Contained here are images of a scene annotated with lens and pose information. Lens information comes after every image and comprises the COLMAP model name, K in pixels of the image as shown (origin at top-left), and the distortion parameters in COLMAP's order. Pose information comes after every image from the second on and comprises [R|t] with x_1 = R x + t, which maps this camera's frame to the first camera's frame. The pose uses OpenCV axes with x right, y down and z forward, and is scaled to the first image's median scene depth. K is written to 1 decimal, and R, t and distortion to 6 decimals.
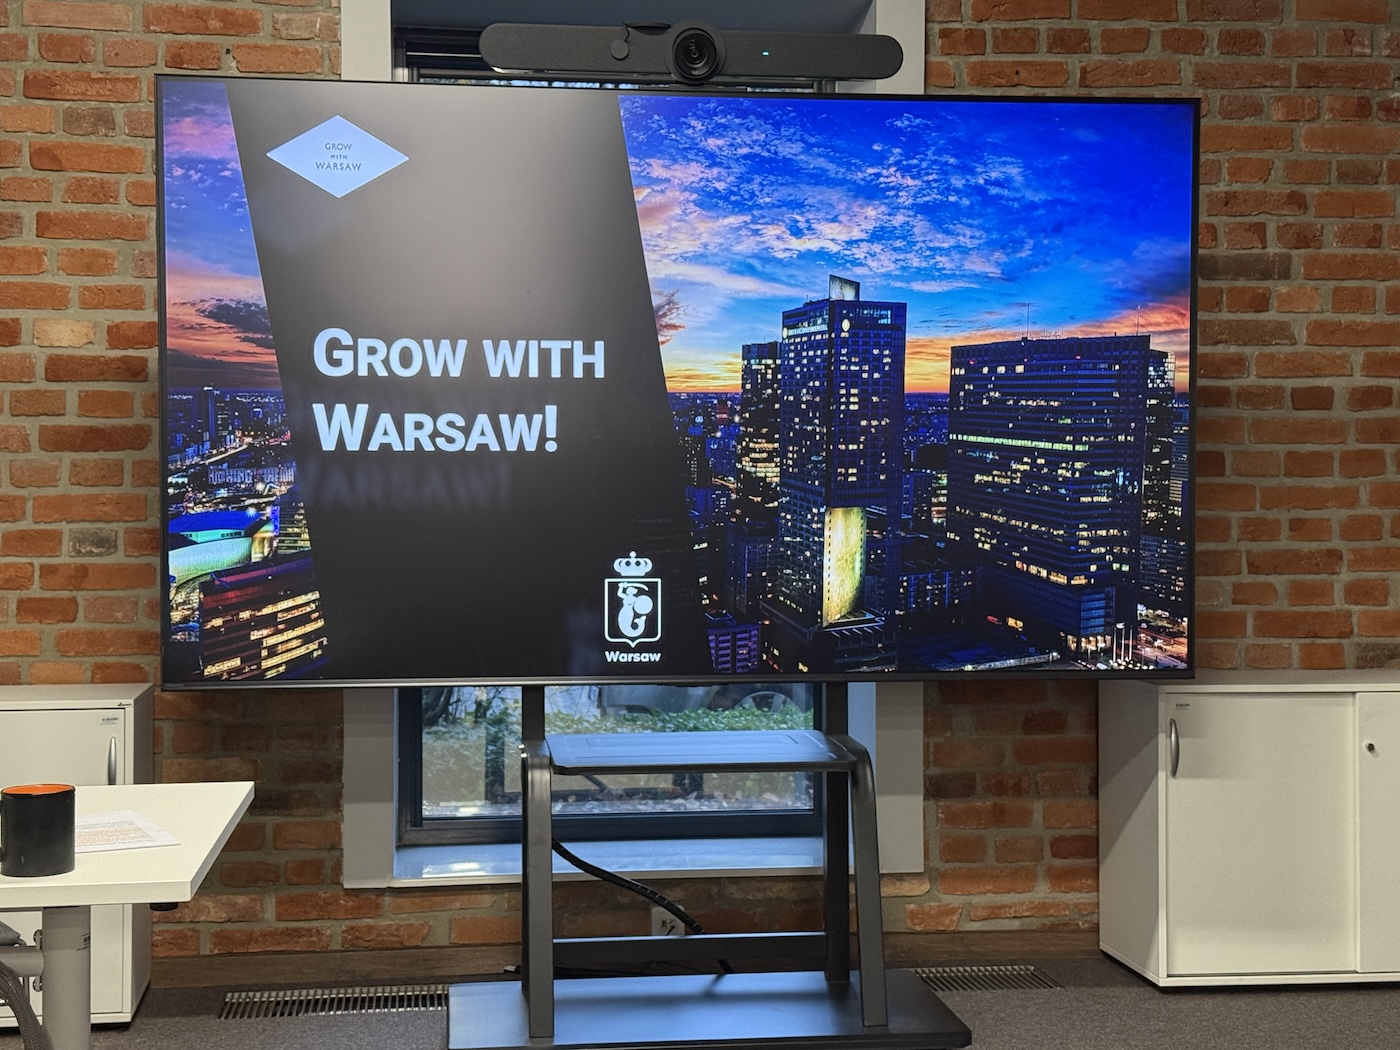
lens RADIAL K [[2050.4, 0, 701.5], [0, 2050.4, 534.8], [0, 0, 1]] dist [0.123902, 0.000000]
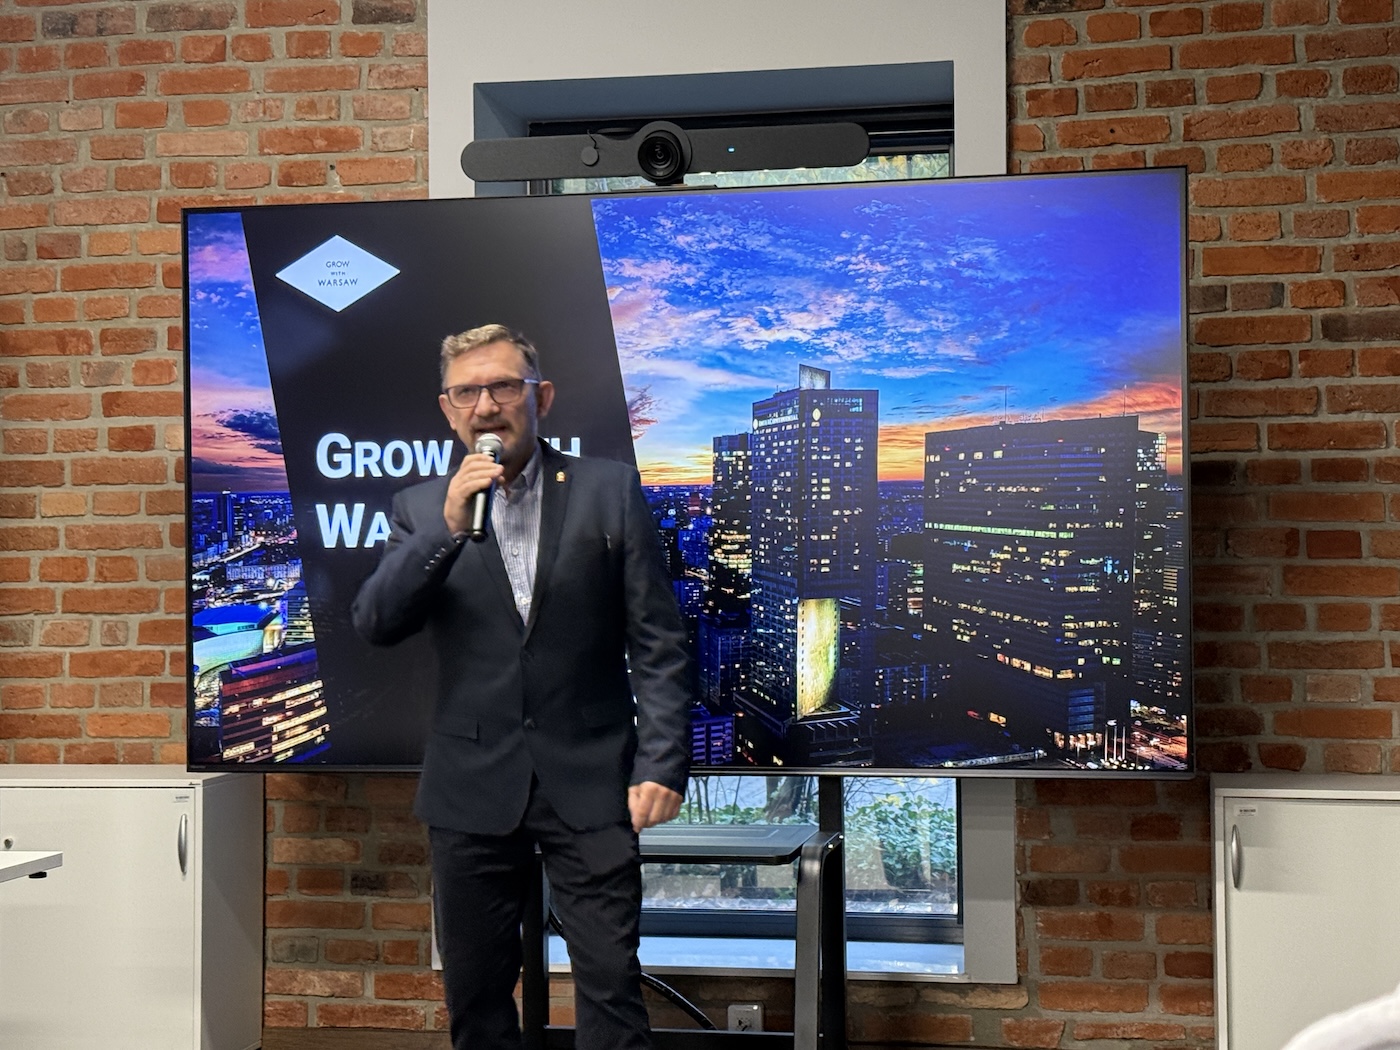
lens RADIAL K [[2409.0, 0, 691.1], [0, 2409.0, 525.6], [0, 0, 1]] dist [0.145936, 0.000000]
pose [[0.946575, -0.013248, -0.322212, 0.340525], [0.003041, 0.999478, -0.032160, -0.009971], [0.322470, 0.029462, 0.946121, -0.103732]]
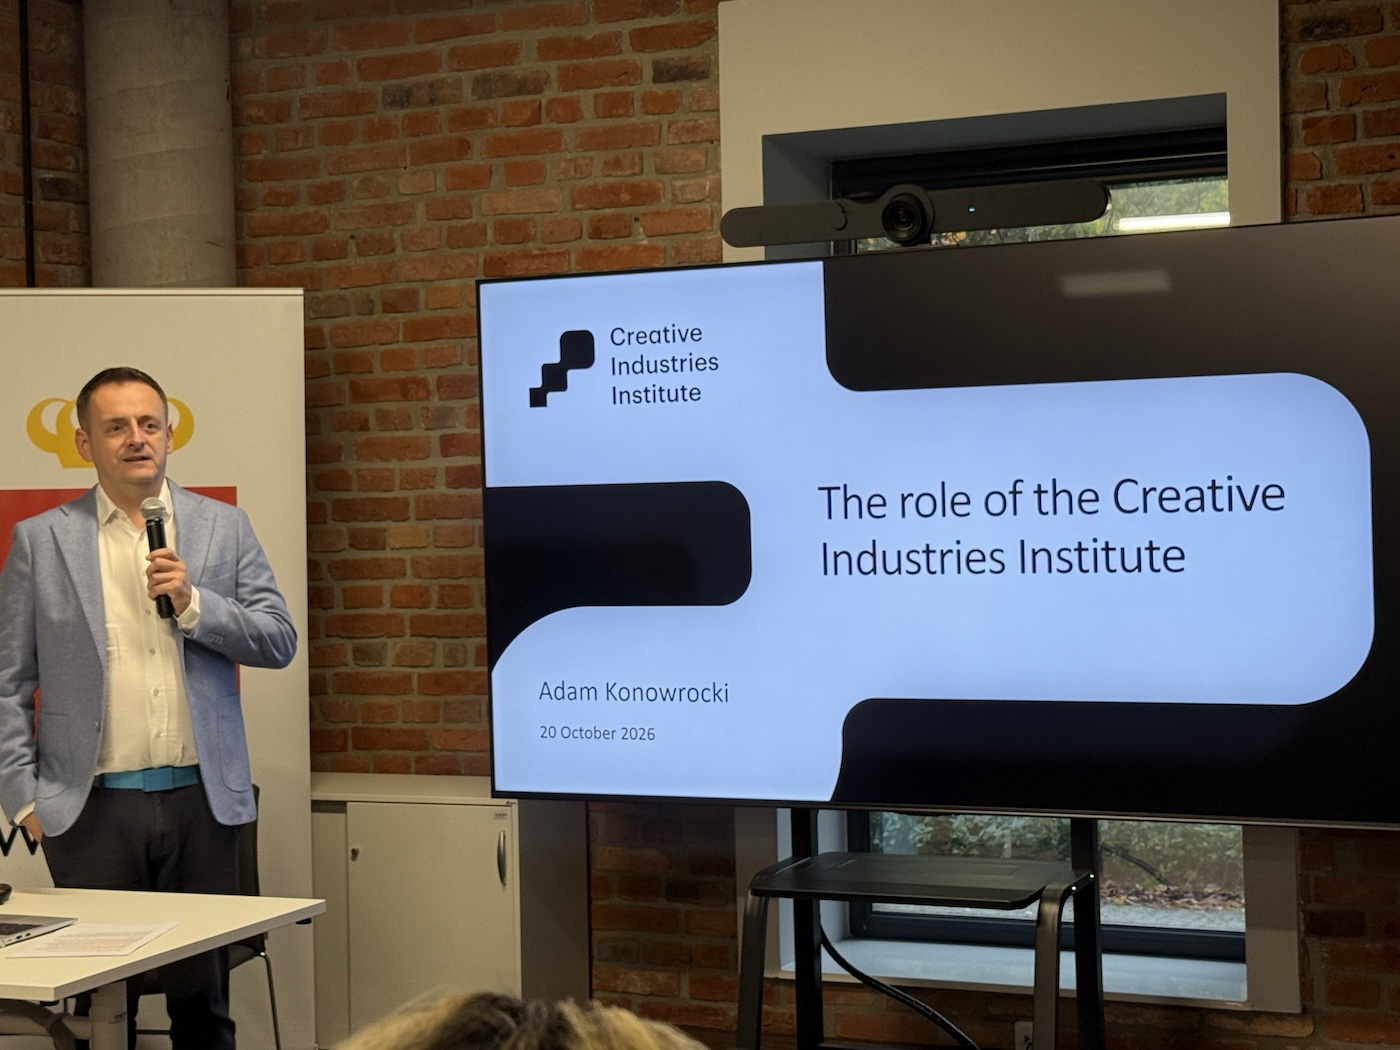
lens RADIAL K [[2358.1, 0, 699.7], [0, 2358.1, 528.2], [0, 0, 1]] dist [0.151498, 0.000000]
pose [[0.858408, -0.013042, -0.512802, 0.455417], [0.015984, 0.999871, 0.001328, -0.066823], [0.512719, -0.009336, 0.858506, -0.082417]]
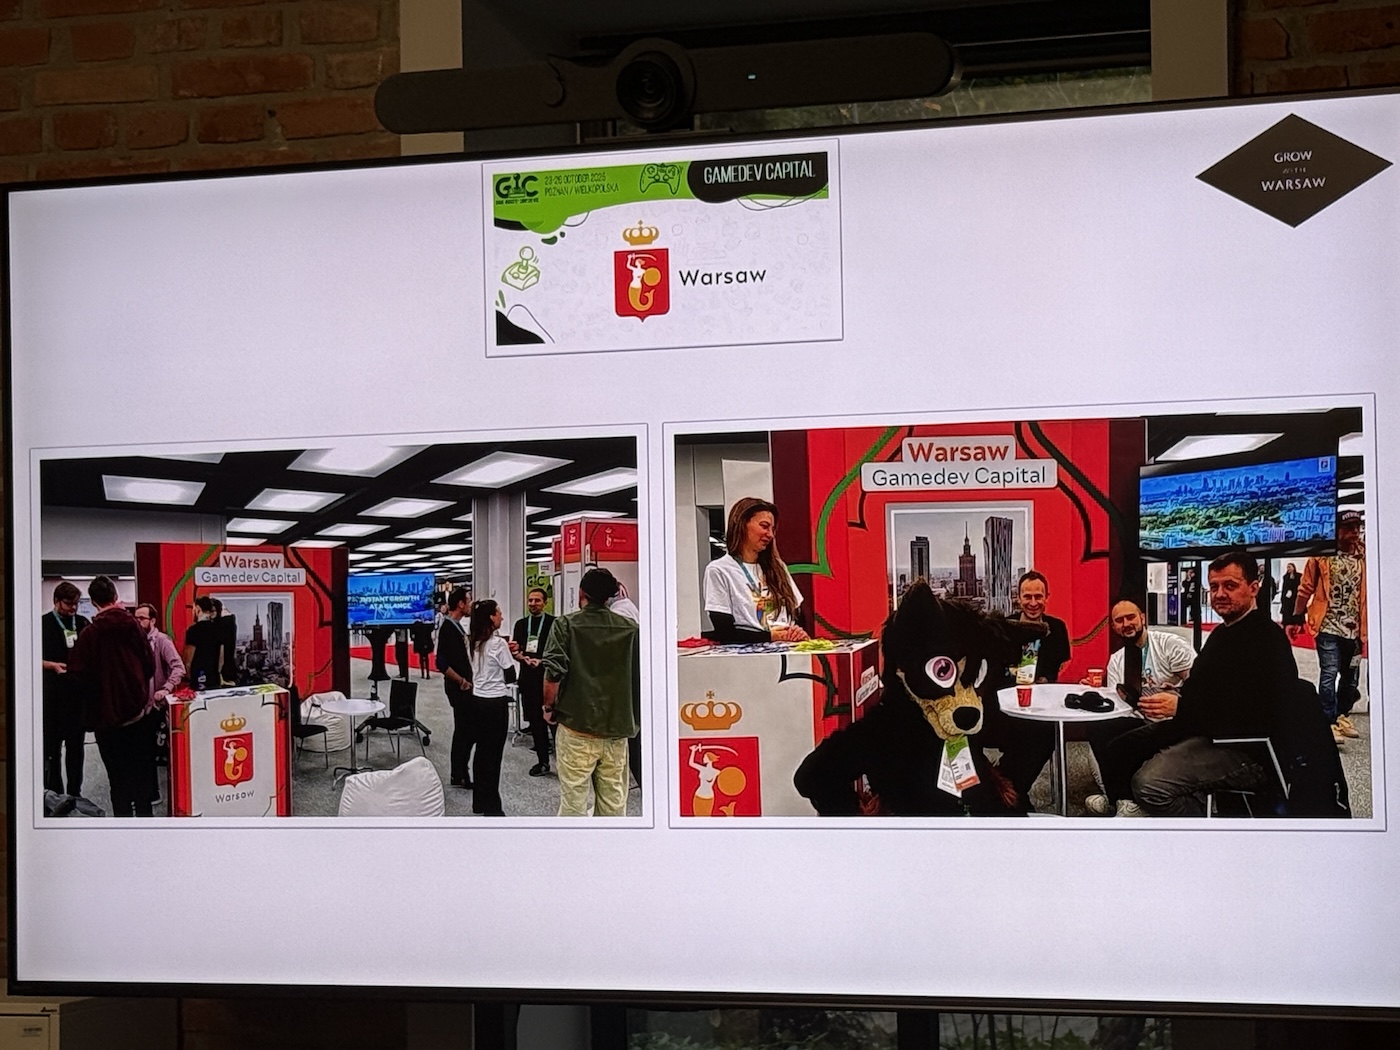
lens RADIAL K [[3559.2, 0, 705.8], [0, 3559.2, 517.7], [0, 0, 1]] dist [0.155781, 0.000000]
pose [[0.884782, -0.031312, -0.464952, 0.487843], [0.006734, 0.998495, -0.054428, -0.021116], [0.465956, 0.045026, 0.883661, -0.034188]]
